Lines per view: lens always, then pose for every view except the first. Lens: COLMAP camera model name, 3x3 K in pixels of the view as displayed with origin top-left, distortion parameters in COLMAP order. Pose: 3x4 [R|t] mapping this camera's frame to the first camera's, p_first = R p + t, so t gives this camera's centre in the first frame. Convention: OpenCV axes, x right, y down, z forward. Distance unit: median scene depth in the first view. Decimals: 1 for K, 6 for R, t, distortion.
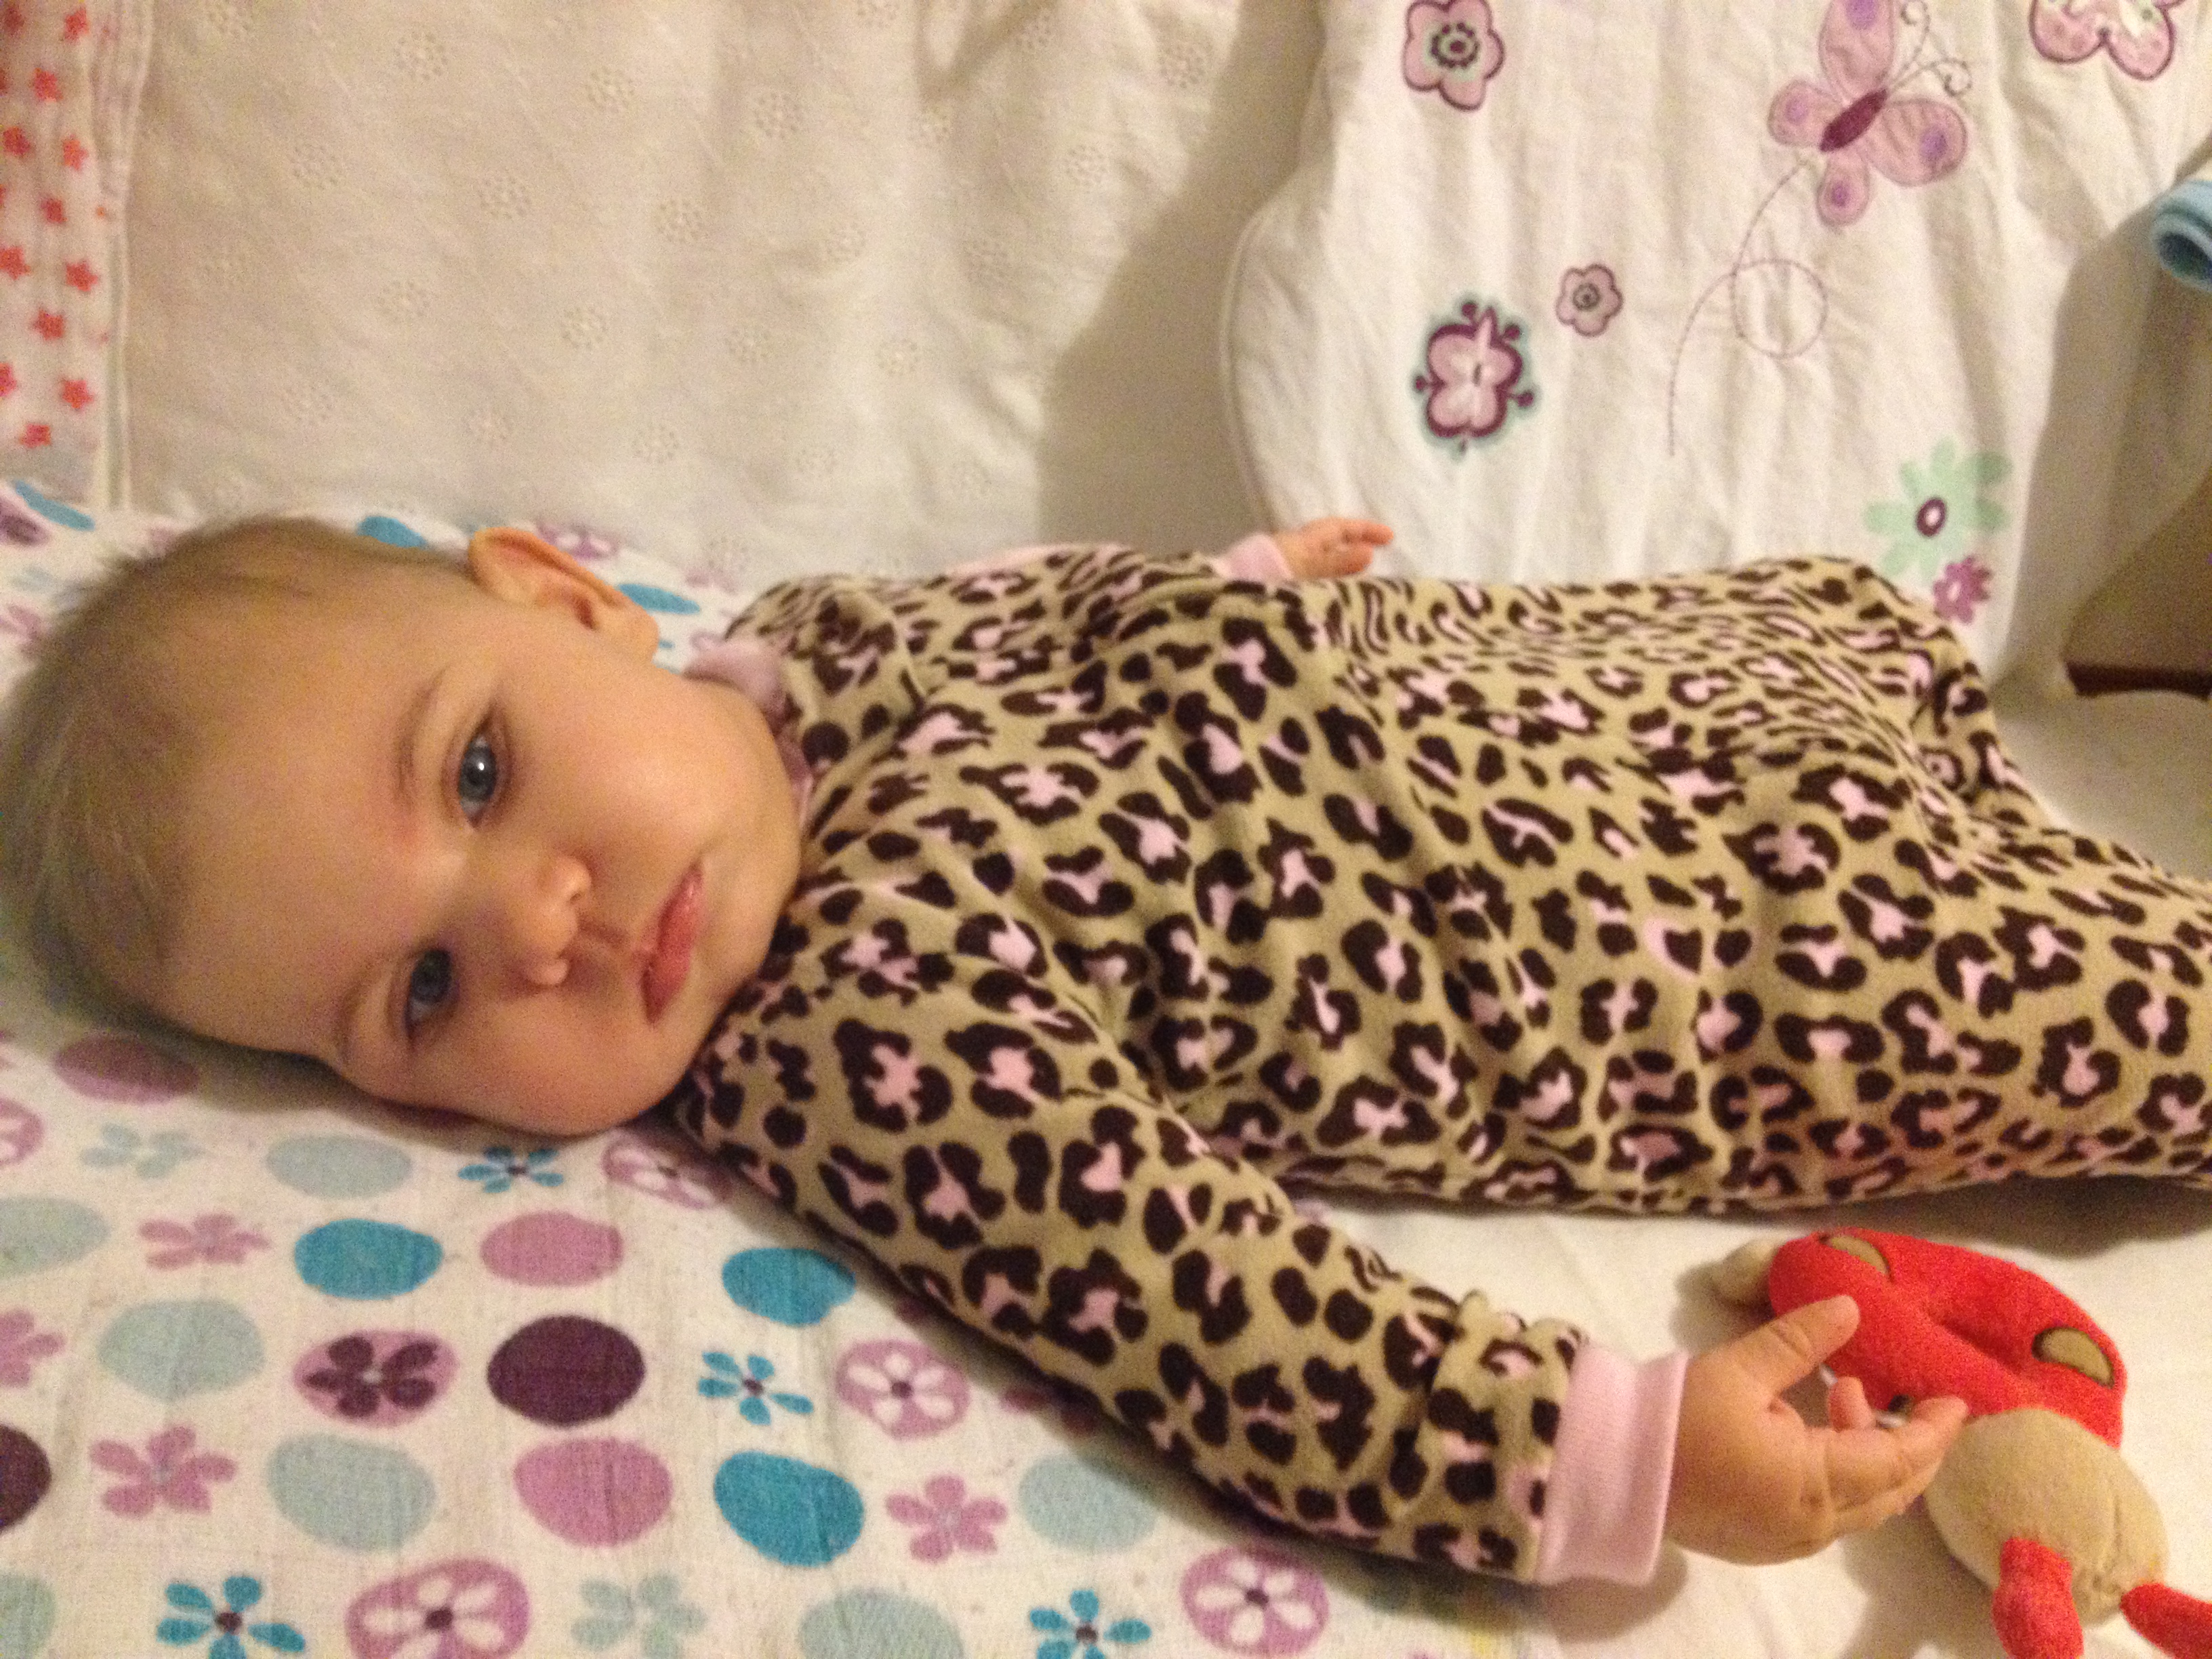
lens RADIAL K [[2187.7, 0, 1103.1], [0, 2187.7, 963.7], [0, 0, 1]] dist [-0.085697, 0.001049]
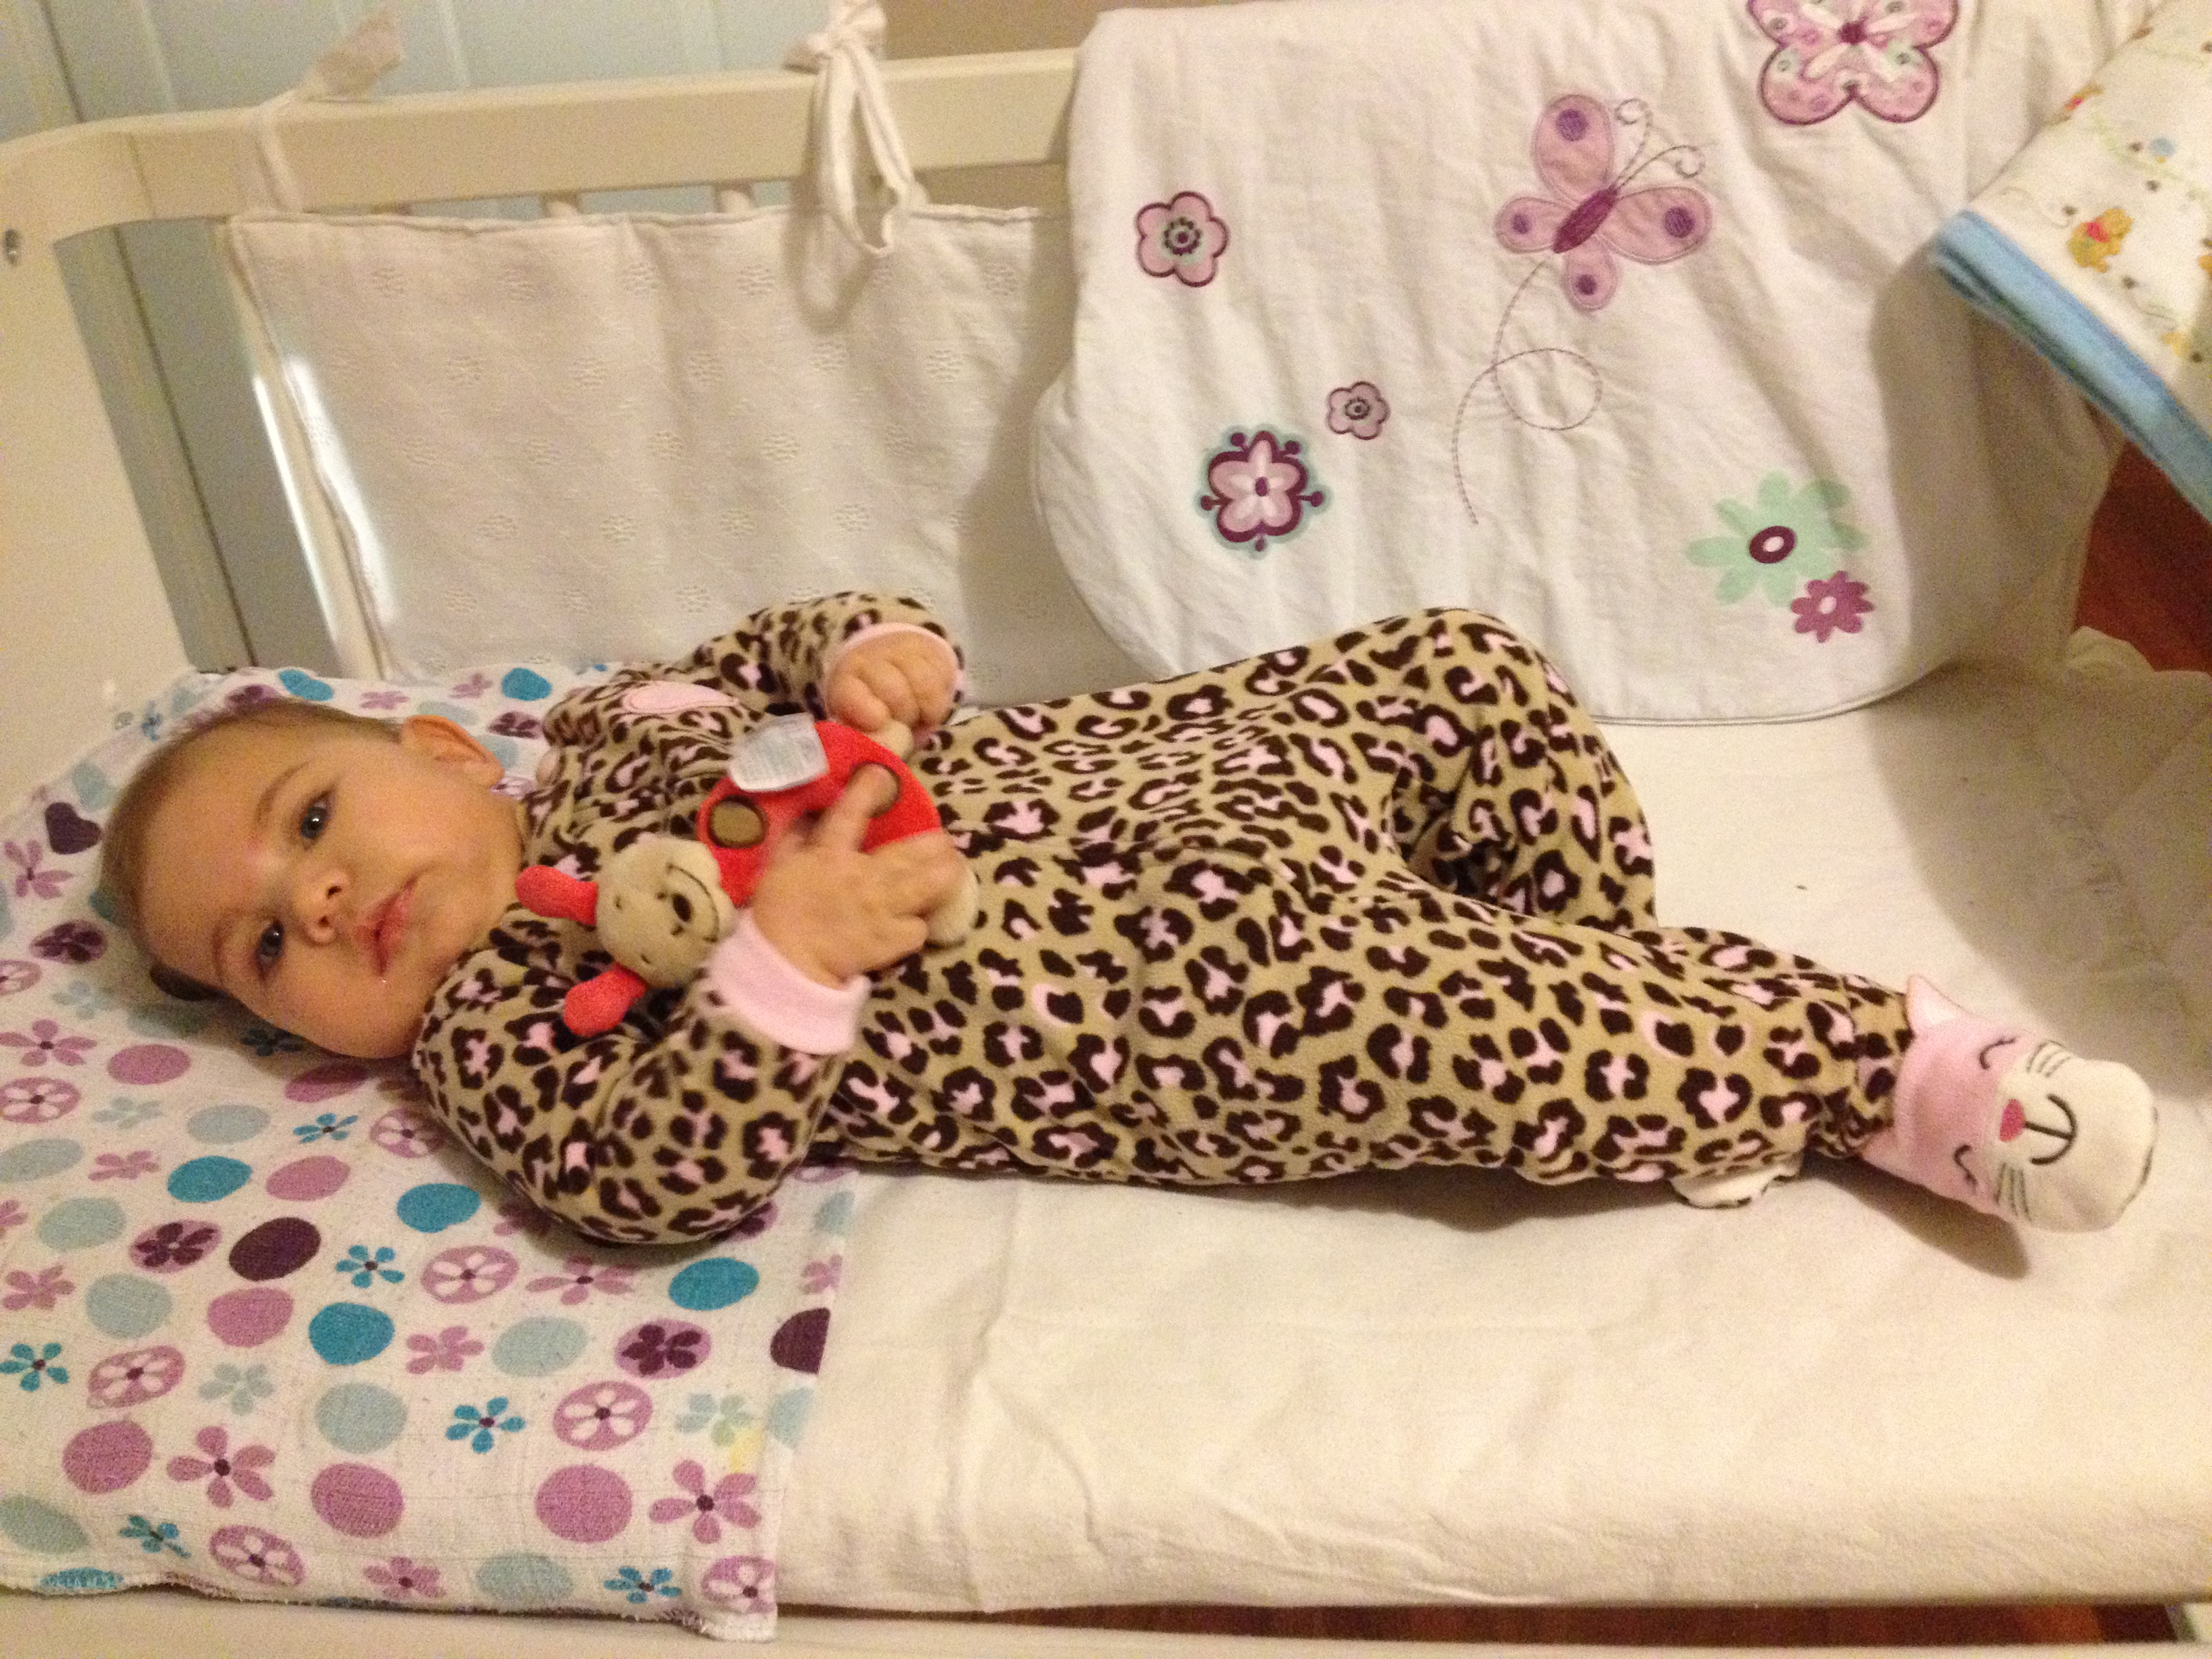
lens RADIAL K [[2187.7, 0, 1103.1], [0, 2187.7, 963.7], [0, 0, 1]] dist [-0.085697, 0.001049]
pose [[0.901603, 0.000804, -0.432564, 0.617851], [0.028023, 0.997789, 0.060263, -0.080010], [0.431656, -0.066455, 0.899587, -0.158000]]
